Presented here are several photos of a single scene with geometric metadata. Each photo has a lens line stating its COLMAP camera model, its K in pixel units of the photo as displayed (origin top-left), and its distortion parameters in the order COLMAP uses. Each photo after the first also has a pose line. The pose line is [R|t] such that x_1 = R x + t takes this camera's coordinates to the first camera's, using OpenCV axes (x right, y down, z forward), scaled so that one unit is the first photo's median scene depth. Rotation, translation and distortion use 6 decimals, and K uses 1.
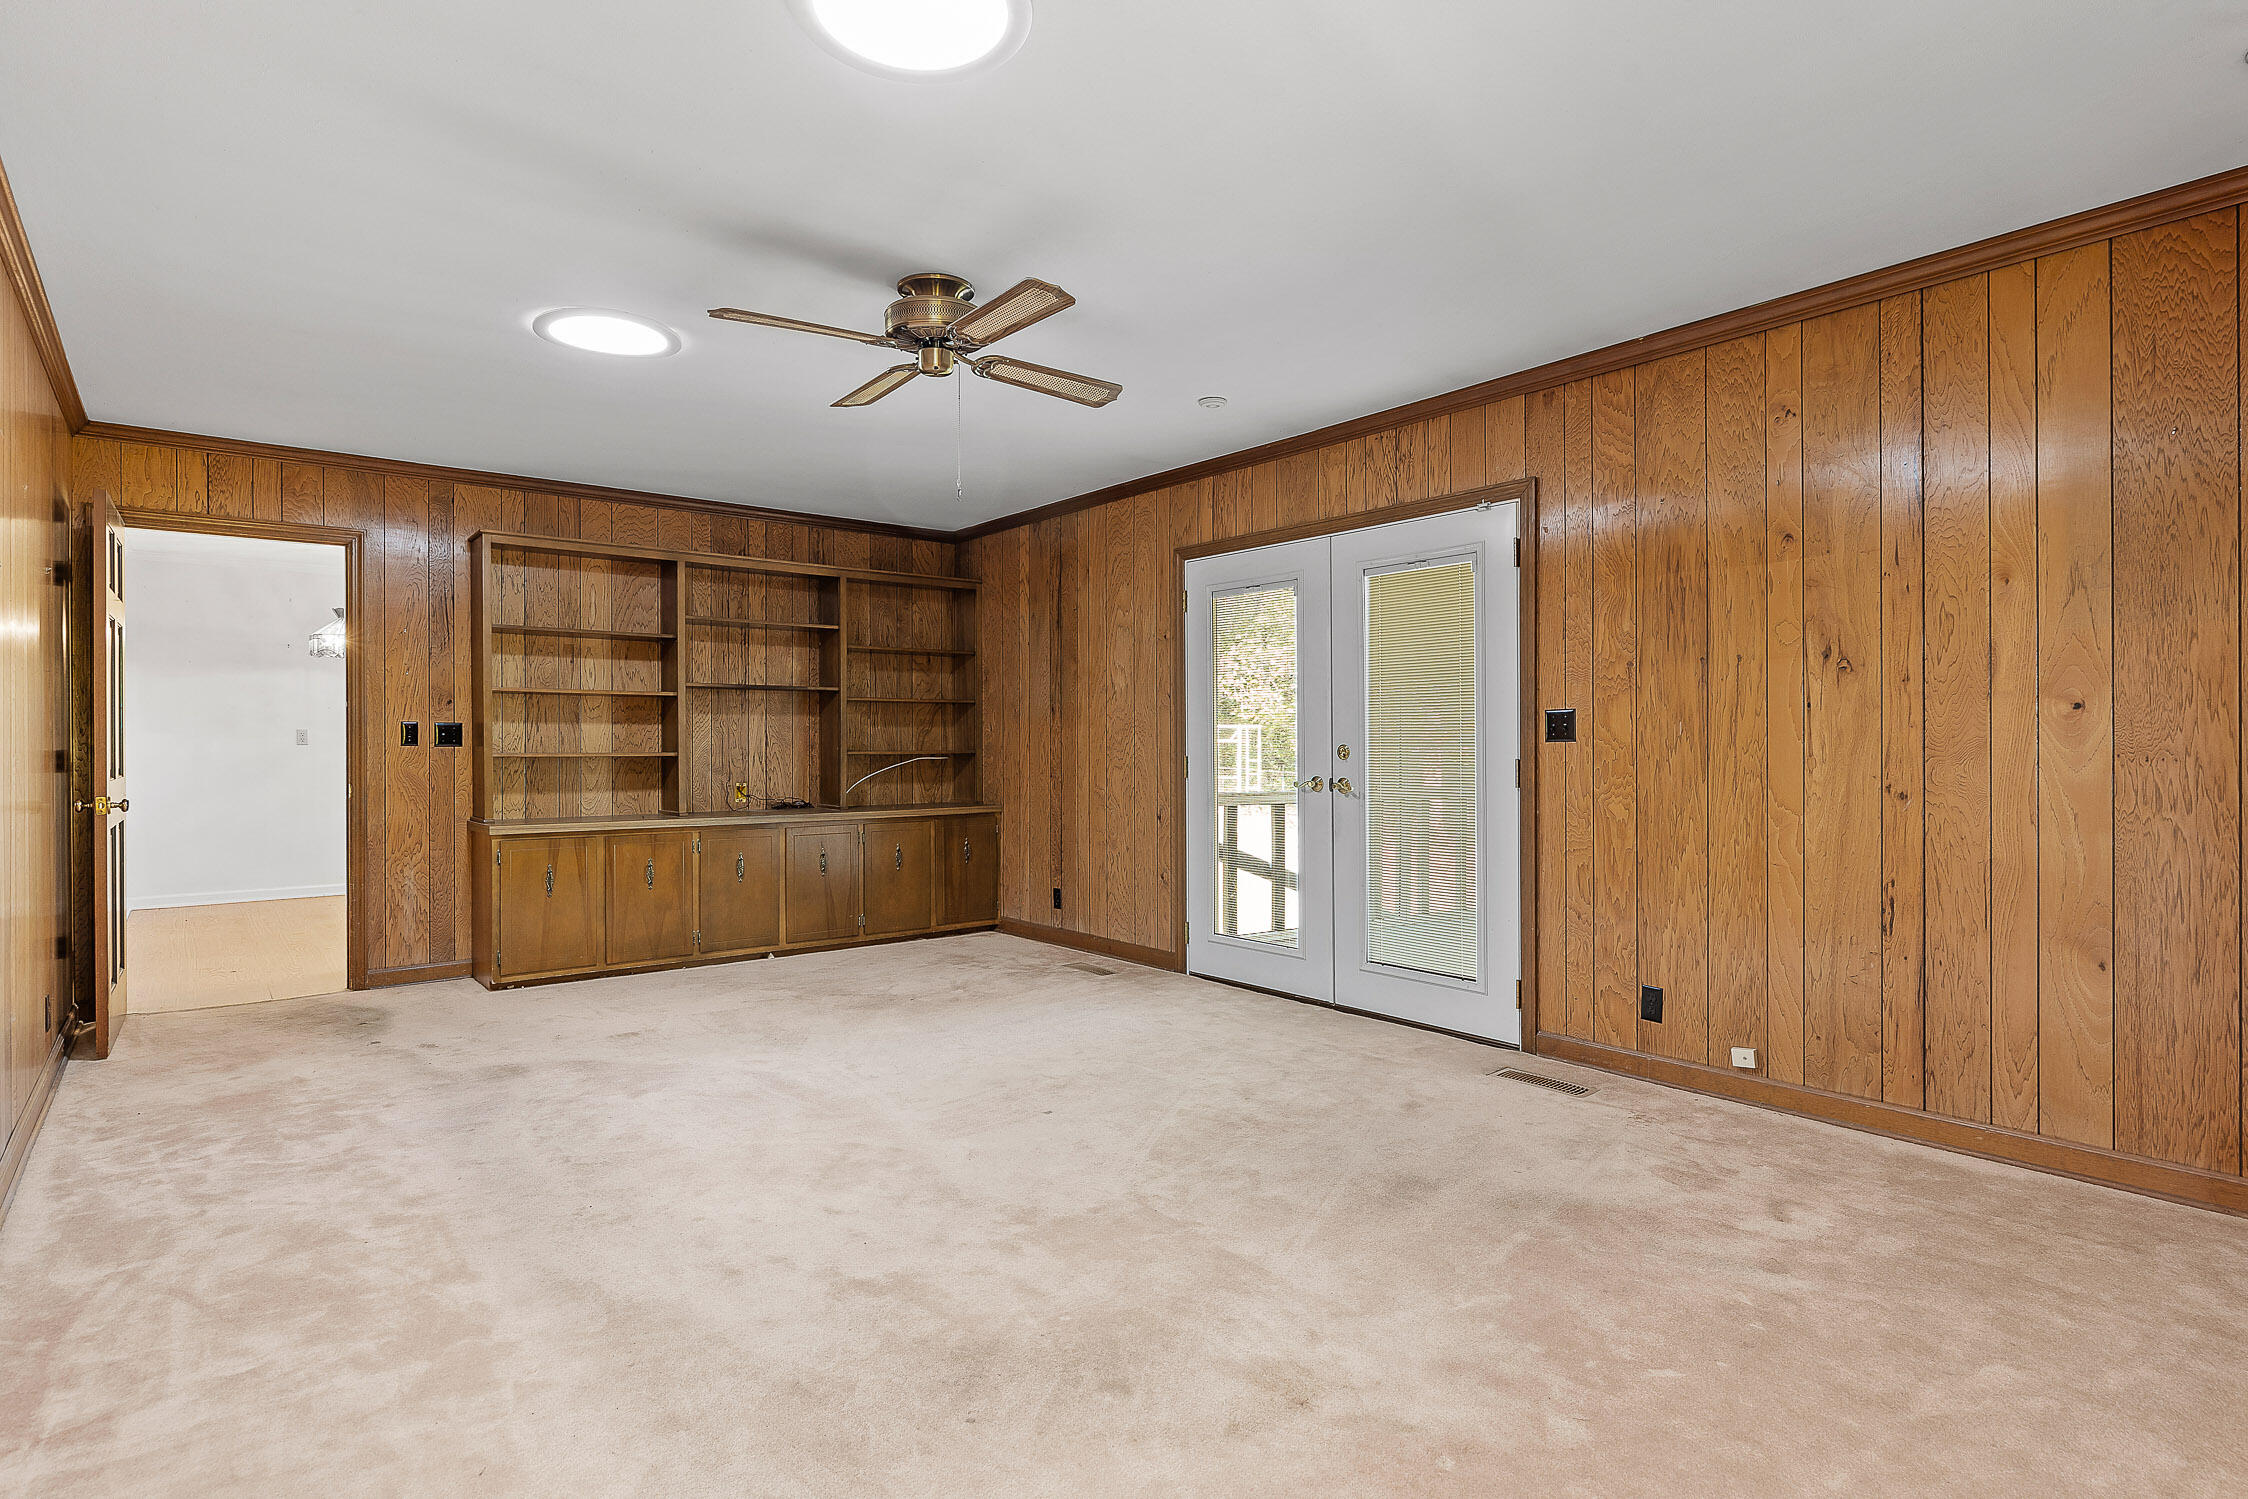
lens RADIAL K [[1180.1, 0, 1126.7], [0, 1180.1, 753.6], [0, 0, 1]] dist [0.000222, -0.000018]
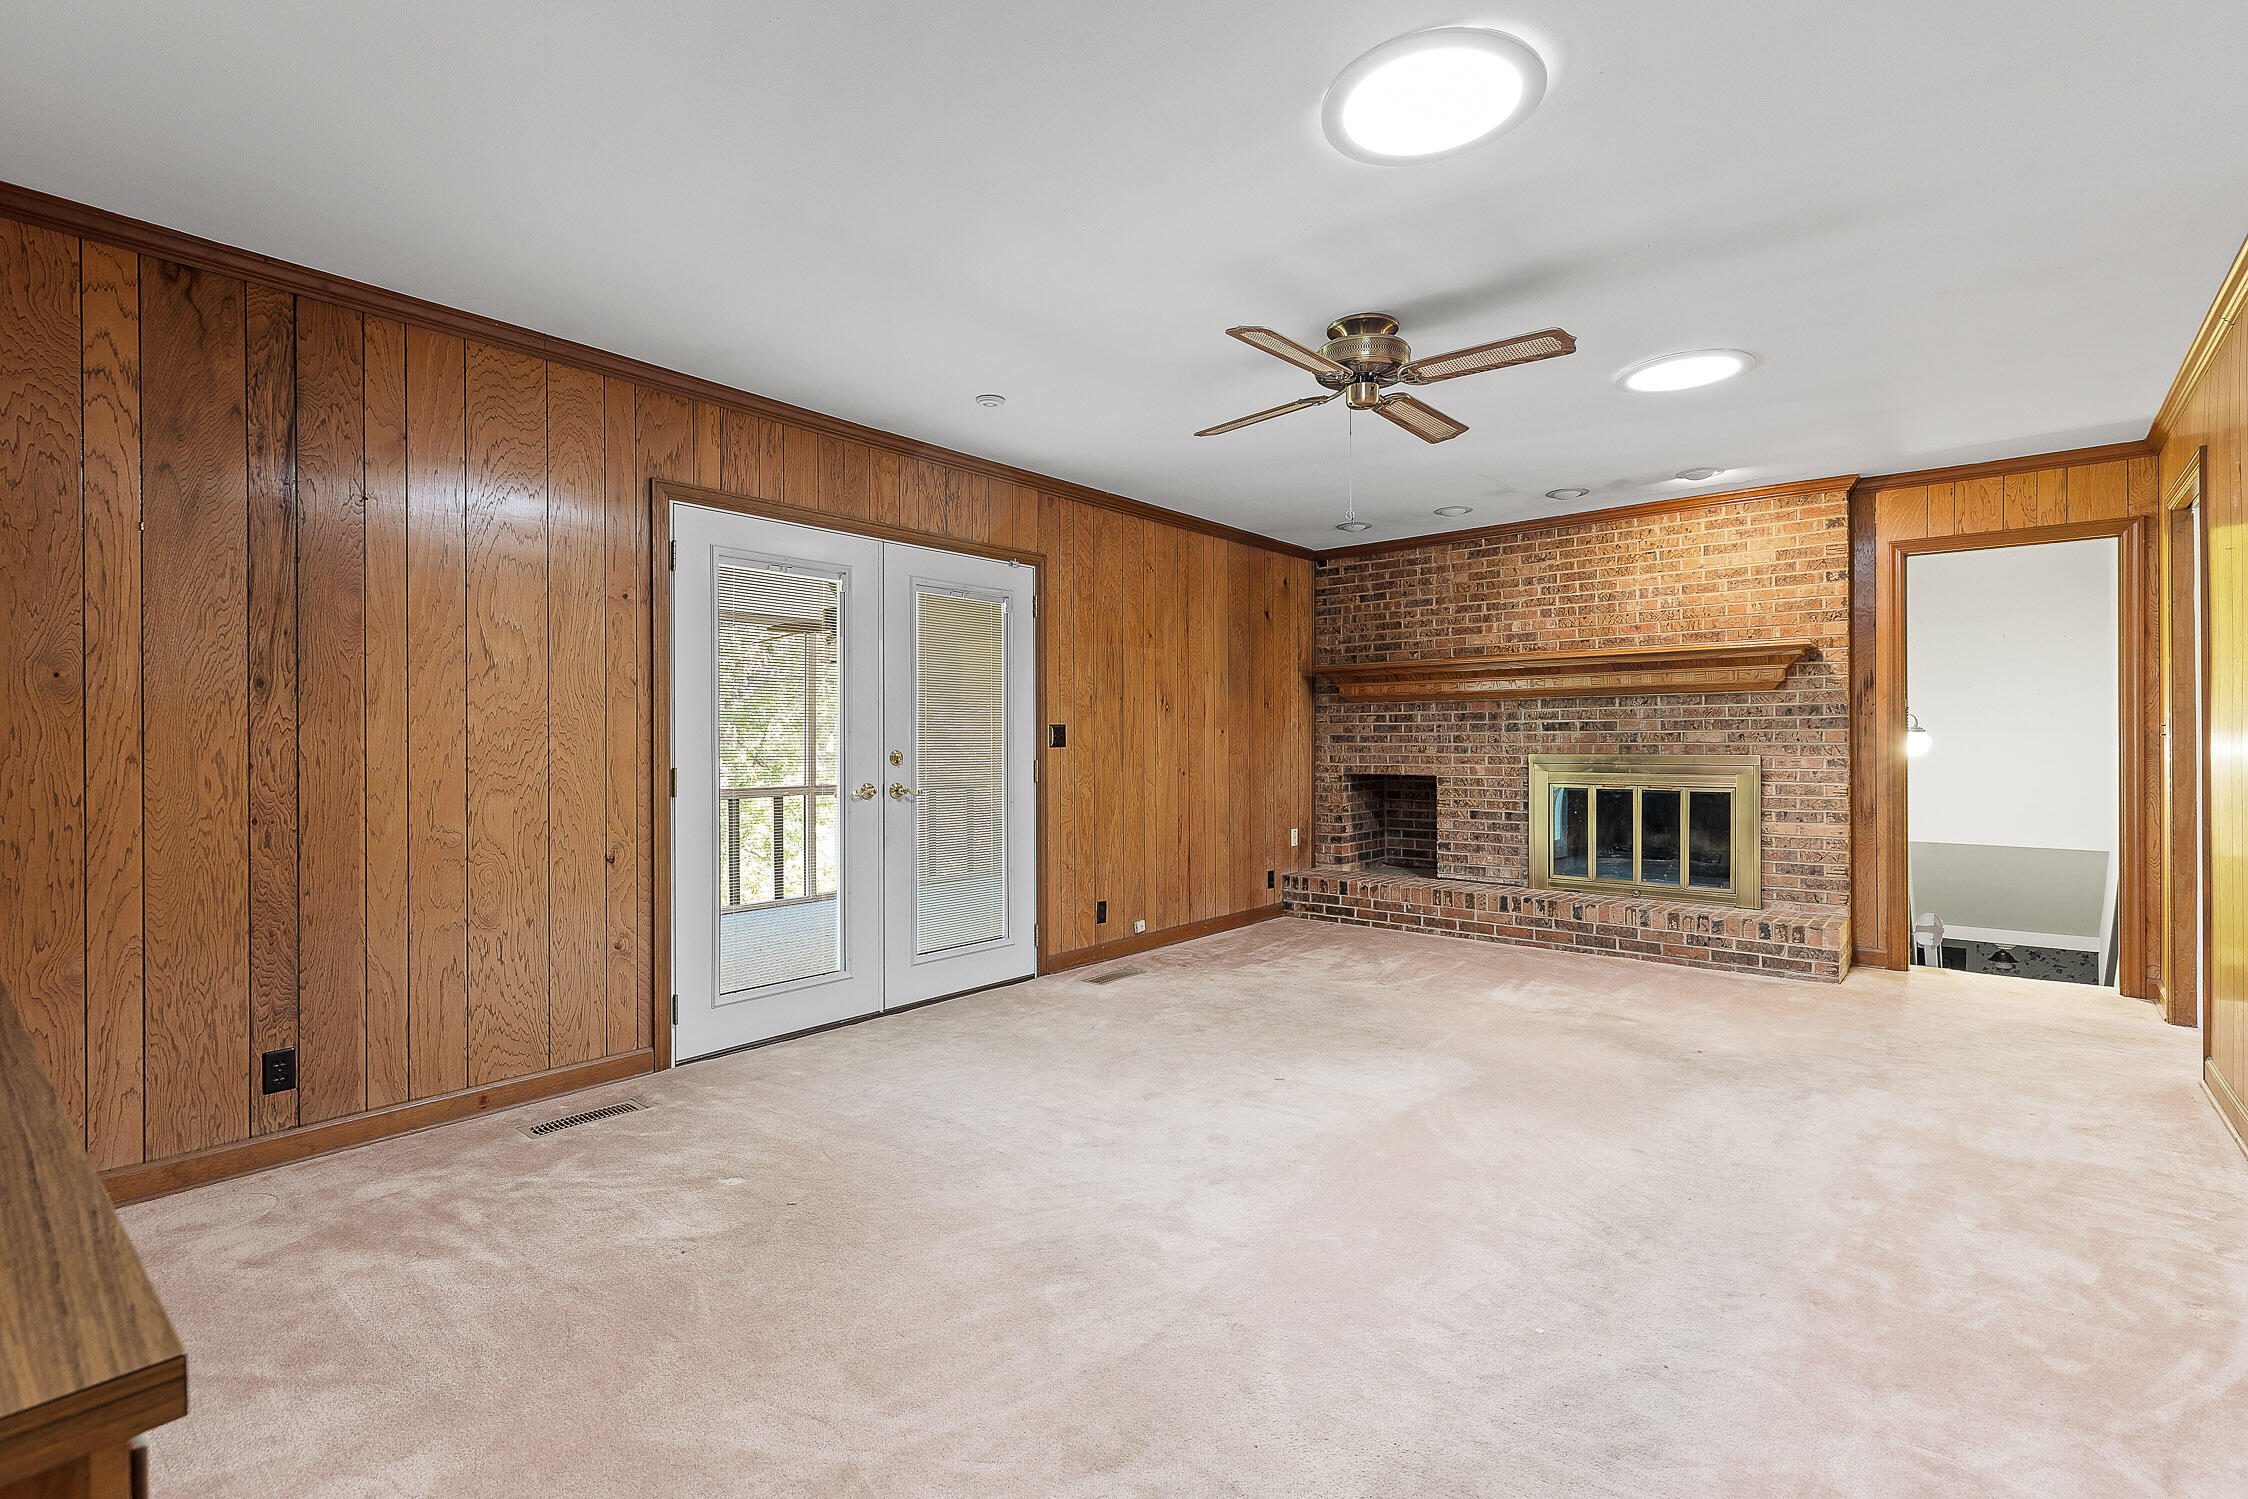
lens RADIAL K [[1029.2, 0, 1127.6], [0, 1029.2, 737.0], [0, 0, 1]] dist [0.001923, 0.001280]
pose [[-0.197623, -0.002616, 0.980275, -0.737436], [0.000755, 0.999996, 0.002821, -0.022253], [-0.980278, 0.001297, -0.197620, 0.993341]]
